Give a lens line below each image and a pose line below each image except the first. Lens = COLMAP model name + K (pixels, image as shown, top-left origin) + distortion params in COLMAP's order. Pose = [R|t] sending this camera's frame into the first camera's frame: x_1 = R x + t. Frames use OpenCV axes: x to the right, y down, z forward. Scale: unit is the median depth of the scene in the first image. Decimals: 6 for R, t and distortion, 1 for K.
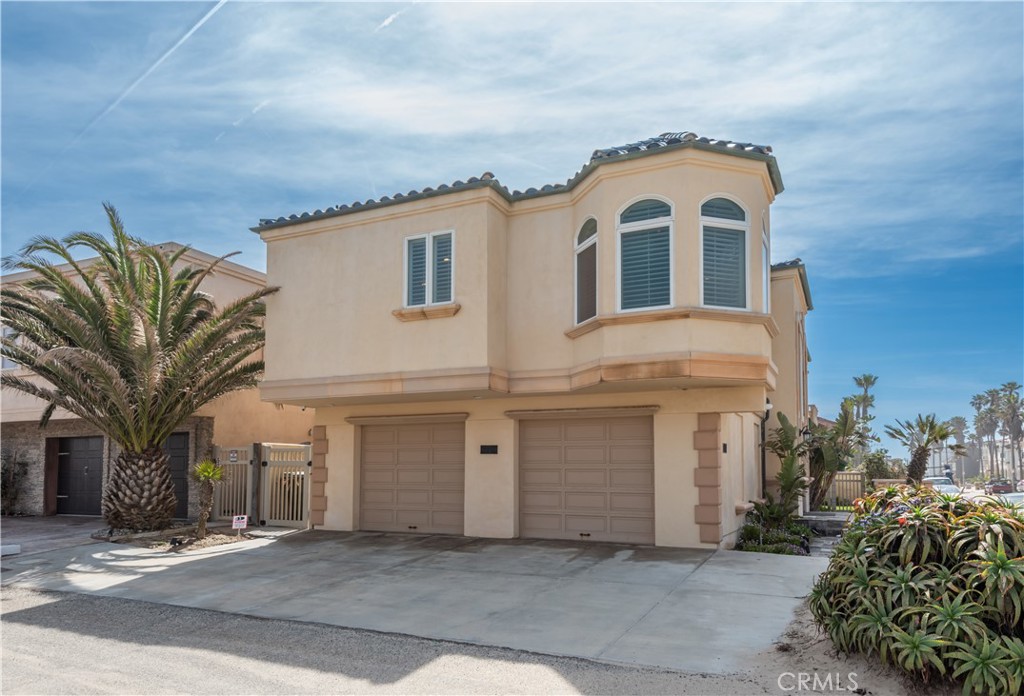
lens RADIAL K [[706.8, 0, 525.1], [0, 706.8, 372.5], [0, 0, 1]] dist [0.017777, -0.004946]
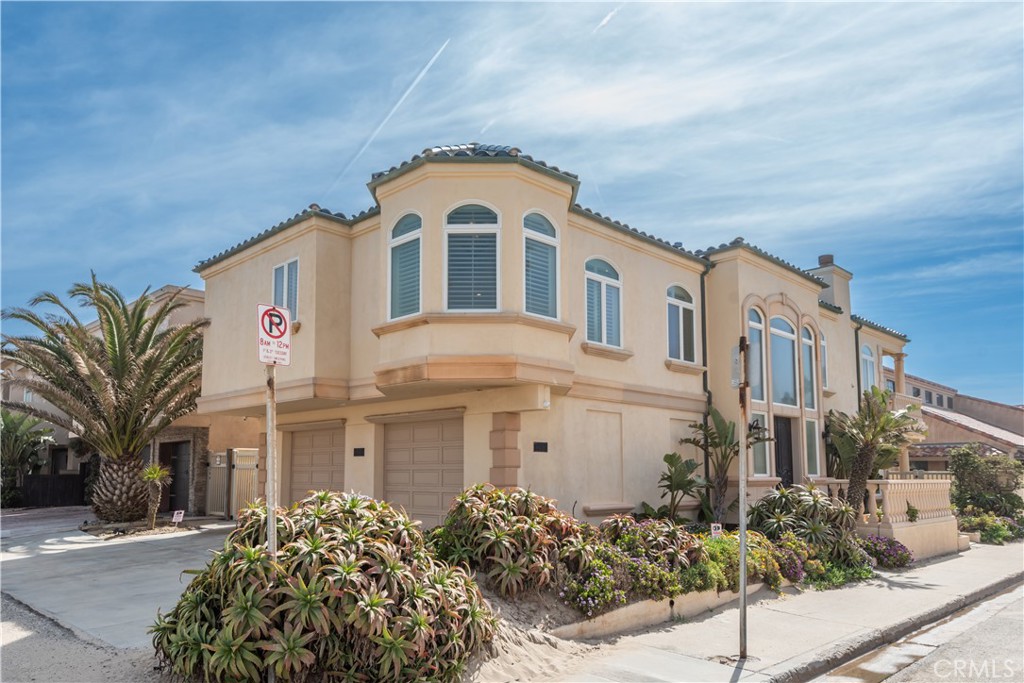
lens RADIAL K [[724.8, 0, 512.0], [0, 724.8, 342.6], [0, 0, 1]] dist [0.023576, -0.006633]
pose [[0.938927, -0.064661, -0.337987, 0.555522], [0.052027, 0.997571, -0.046318, 0.005444], [0.340161, 0.025905, 0.940010, 0.028860]]
